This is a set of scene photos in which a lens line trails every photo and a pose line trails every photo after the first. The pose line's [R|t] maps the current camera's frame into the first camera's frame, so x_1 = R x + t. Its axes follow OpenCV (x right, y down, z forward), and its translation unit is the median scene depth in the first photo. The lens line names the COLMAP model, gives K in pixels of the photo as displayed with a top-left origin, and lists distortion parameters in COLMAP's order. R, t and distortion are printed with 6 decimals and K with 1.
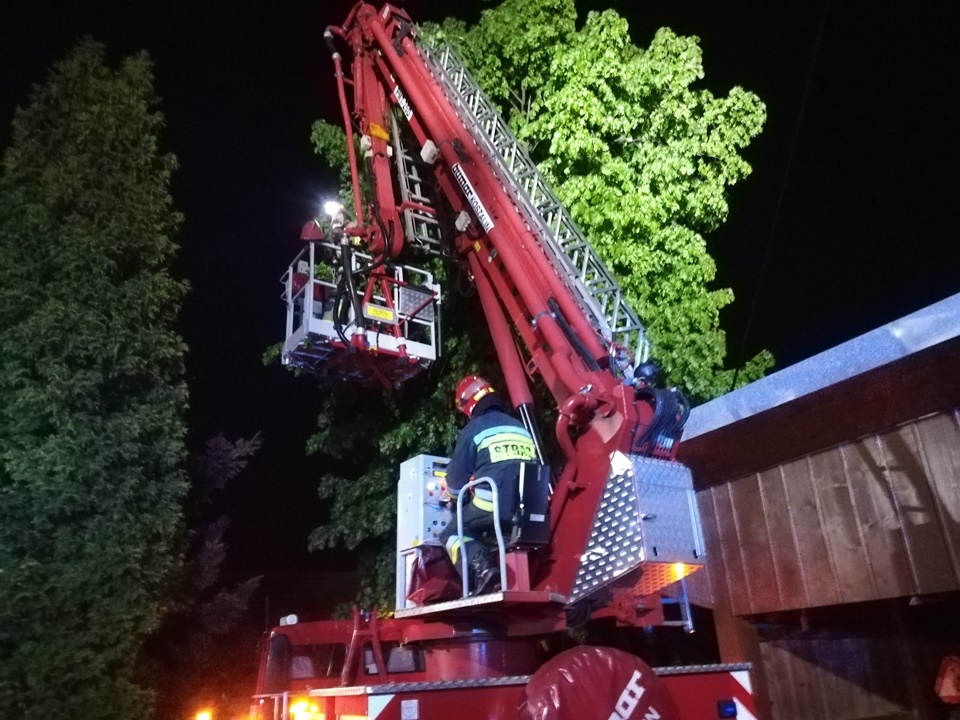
lens RADIAL K [[749.2, 0, 480.0], [0, 749.2, 360.0], [0, 0, 1]] dist [0.047600, -0.050946]
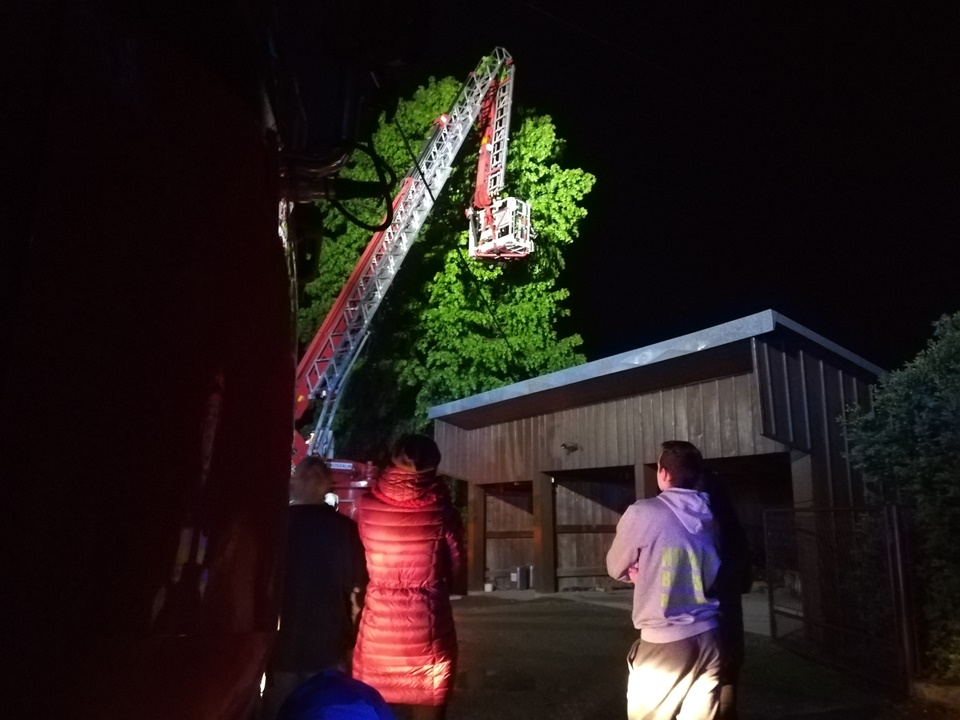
lens RADIAL K [[749.2, 0, 480.0], [0, 749.2, 360.0], [0, 0, 1]] dist [0.047600, -0.050946]
pose [[0.998304, 0.055258, -0.018340, 0.436112], [-0.050920, 0.981388, 0.185163, -0.548458], [0.028230, -0.183915, 0.982537, -1.408015]]
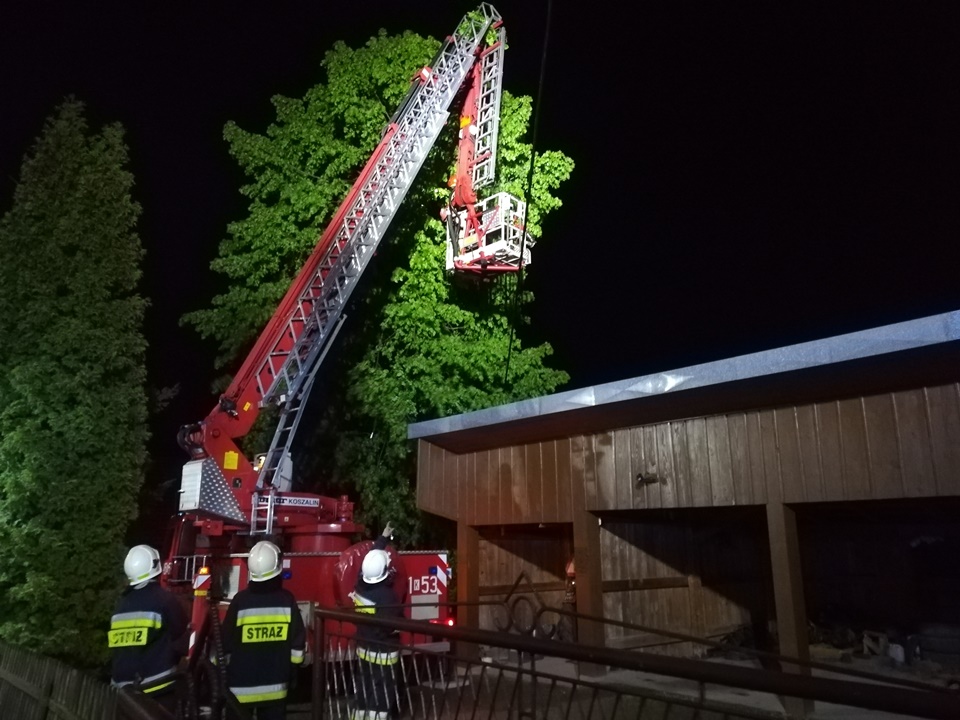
lens RADIAL K [[749.2, 0, 480.0], [0, 749.2, 360.0], [0, 0, 1]] dist [0.047600, -0.050946]
pose [[0.978382, 0.095378, 0.183500, 0.001368], [-0.120550, 0.983986, 0.131299, -0.336518], [-0.168039, -0.150581, 0.974212, -0.803506]]
